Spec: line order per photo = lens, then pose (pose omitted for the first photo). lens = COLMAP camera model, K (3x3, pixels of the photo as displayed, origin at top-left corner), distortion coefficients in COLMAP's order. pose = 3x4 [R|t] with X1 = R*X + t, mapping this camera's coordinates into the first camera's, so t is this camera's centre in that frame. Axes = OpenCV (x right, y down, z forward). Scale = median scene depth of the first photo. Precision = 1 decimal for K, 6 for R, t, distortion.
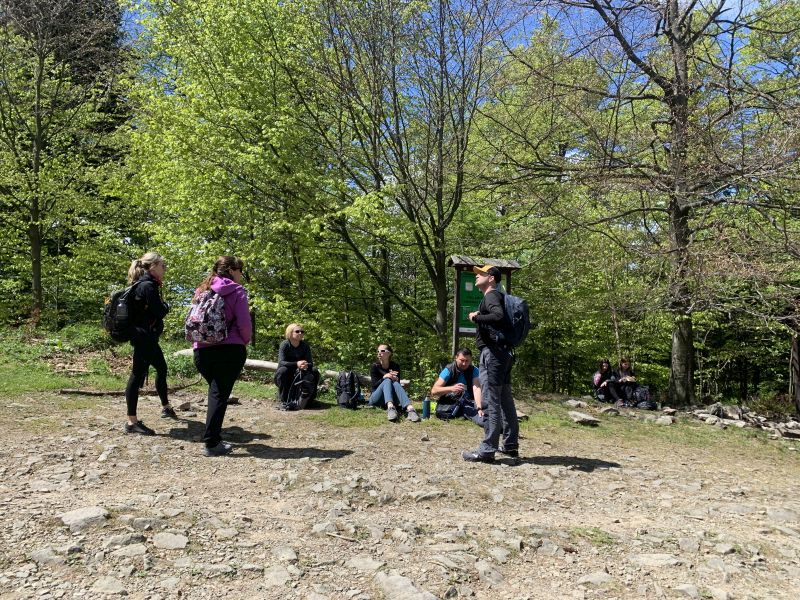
lens RADIAL K [[616.5, 0, 405.0], [0, 616.5, 293.6], [0, 0, 1]] dist [-0.000701, 0.007537]
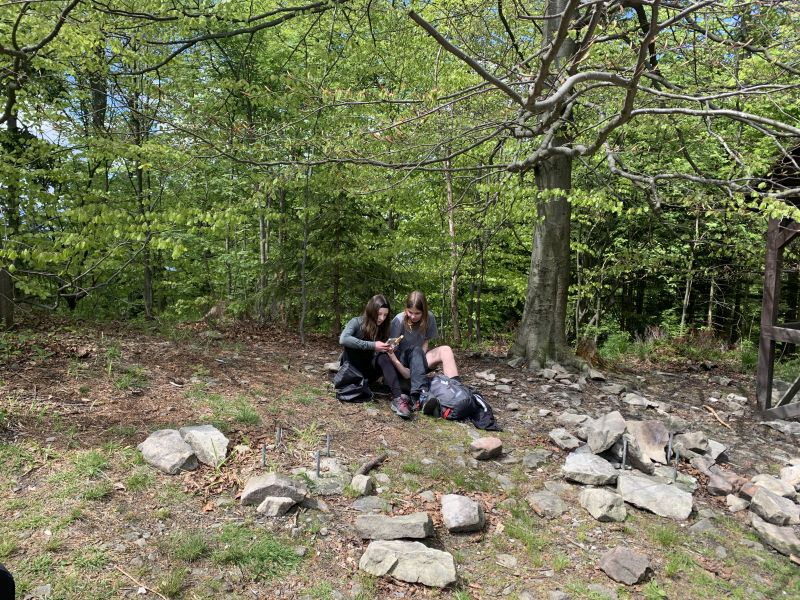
lens RADIAL K [[616.5, 0, 394.8], [0, 616.5, 297.8], [0, 0, 1]] dist [-0.000701, 0.007537]
pose [[0.990471, -0.003891, 0.137664, 0.580326], [-0.020449, 0.984366, 0.174947, 0.082185], [-0.136192, -0.176095, 0.974906, 1.198543]]
